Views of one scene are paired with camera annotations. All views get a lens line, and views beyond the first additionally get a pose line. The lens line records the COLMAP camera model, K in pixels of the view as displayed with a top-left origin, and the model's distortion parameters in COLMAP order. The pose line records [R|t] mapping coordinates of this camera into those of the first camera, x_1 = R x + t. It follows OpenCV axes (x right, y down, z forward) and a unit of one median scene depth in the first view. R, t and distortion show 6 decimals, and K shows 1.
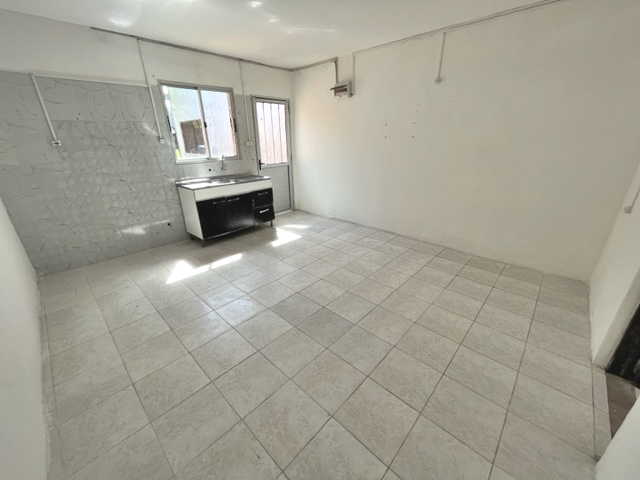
lens RADIAL K [[260.1, 0, 318.0], [0, 260.1, 237.5], [0, 0, 1]] dist [-0.003521, 0.000165]
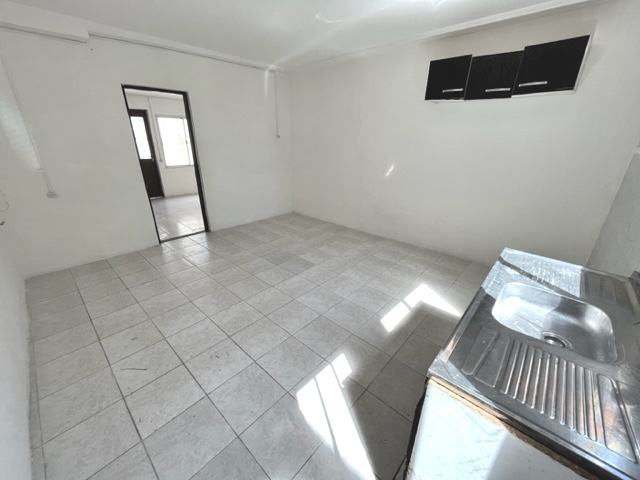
lens RADIAL K [[260.1, 0, 321.0], [0, 260.1, 238.1], [0, 0, 1]] dist [-0.003521, 0.000165]
pose [[-0.999680, 0.013937, -0.021122, -0.134730], [-0.003864, 0.740822, 0.671690, -0.556732], [0.025009, 0.671556, -0.740531, 1.409082]]
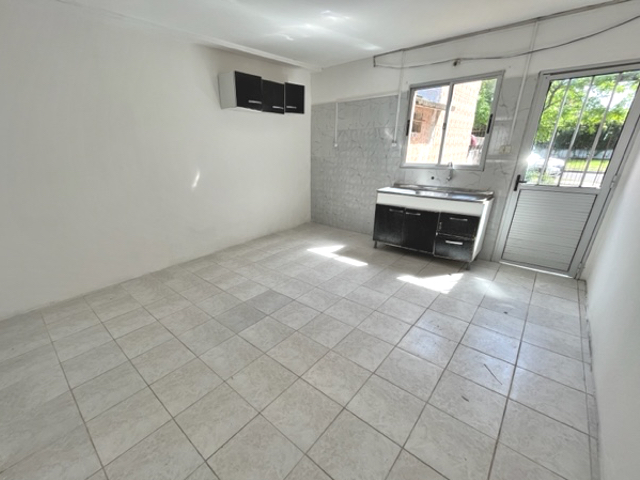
lens RADIAL K [[276.5, 0, 298.2], [0, 276.5, 253.4], [0, 0, 1]] dist [0.000271, 0.000029]
pose [[0.024889, 0.380493, -0.924449, 0.676297], [-0.343705, 0.871619, 0.349495, -0.260987], [0.938748, 0.309039, 0.152471, 0.638225]]
